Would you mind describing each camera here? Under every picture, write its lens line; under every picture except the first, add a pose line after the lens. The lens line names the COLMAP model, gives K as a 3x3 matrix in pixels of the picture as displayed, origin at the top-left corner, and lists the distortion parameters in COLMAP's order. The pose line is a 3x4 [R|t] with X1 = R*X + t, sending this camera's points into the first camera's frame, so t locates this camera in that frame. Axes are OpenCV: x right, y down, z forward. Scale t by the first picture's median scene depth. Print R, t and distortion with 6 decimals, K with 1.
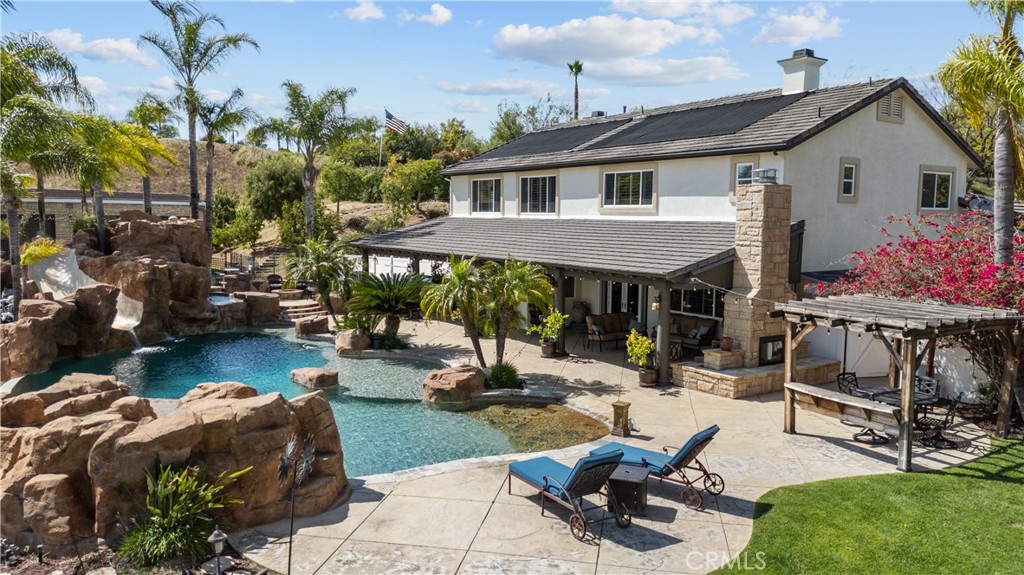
lens RADIAL K [[747.1, 0, 512.0], [0, 747.1, 287.5], [0, 0, 1]] dist [0.095694, -0.120835]
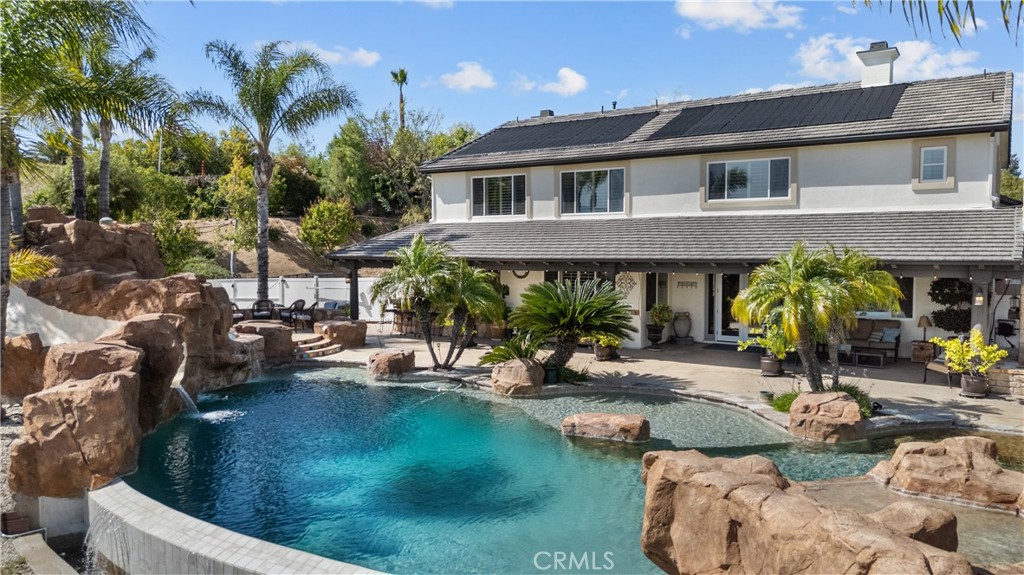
lens RADIAL K [[747.1, 0, 512.0], [0, 747.1, 287.5], [0, 0, 1]] dist [0.095694, -0.120835]
pose [[0.924091, -0.035719, 0.380499, -0.428027], [0.050375, 0.998320, -0.028626, 0.005544], [-0.378837, 0.045621, 0.924338, 0.282436]]
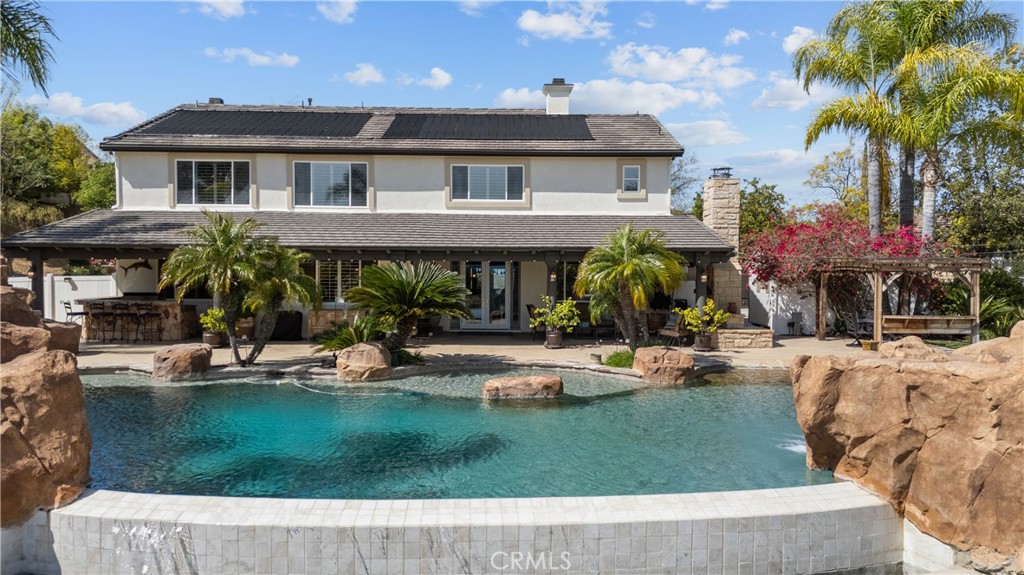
lens RADIAL K [[747.1, 0, 512.0], [0, 747.1, 287.5], [0, 0, 1]] dist [0.095694, -0.120835]
pose [[0.556505, -0.030394, 0.830288, -0.624613], [0.080138, 0.996635, -0.017230, 0.023697], [-0.826970, 0.076126, 0.557068, 0.424158]]
